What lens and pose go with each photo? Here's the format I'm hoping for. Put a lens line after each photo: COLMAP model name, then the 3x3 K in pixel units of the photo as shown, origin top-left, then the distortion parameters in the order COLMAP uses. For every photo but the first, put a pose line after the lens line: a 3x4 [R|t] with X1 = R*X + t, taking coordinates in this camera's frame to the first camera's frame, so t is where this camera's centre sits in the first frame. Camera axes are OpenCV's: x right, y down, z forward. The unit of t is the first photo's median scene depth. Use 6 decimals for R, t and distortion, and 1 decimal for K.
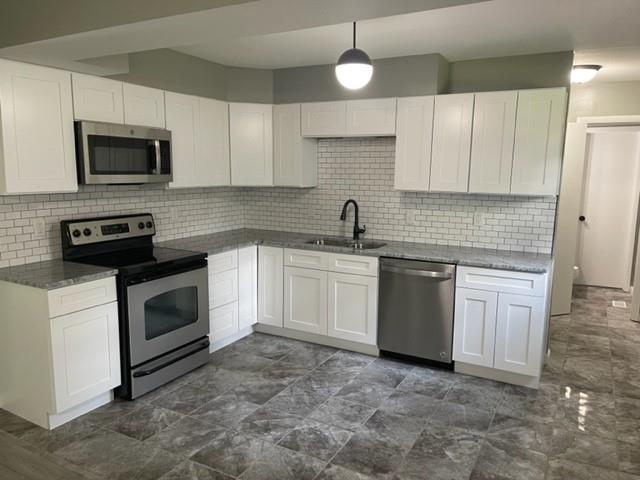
lens RADIAL K [[486.5, 0, 320.0], [0, 486.5, 240.0], [0, 0, 1]] dist [0.070715, -0.089168]
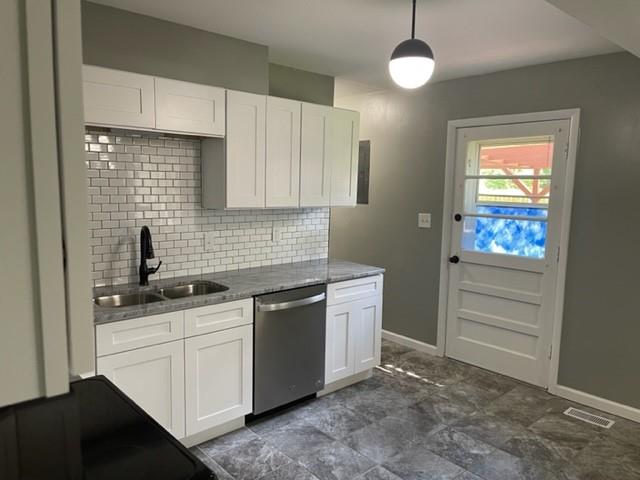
lens RADIAL K [[486.5, 0, 320.0], [0, 486.5, 240.0], [0, 0, 1]] dist [0.070715, -0.089168]
pose [[0.322746, -0.117916, 0.939112, -0.613695], [0.120999, 0.989208, 0.082622, -0.114777], [-0.938719, 0.086966, 0.333531, 0.707549]]
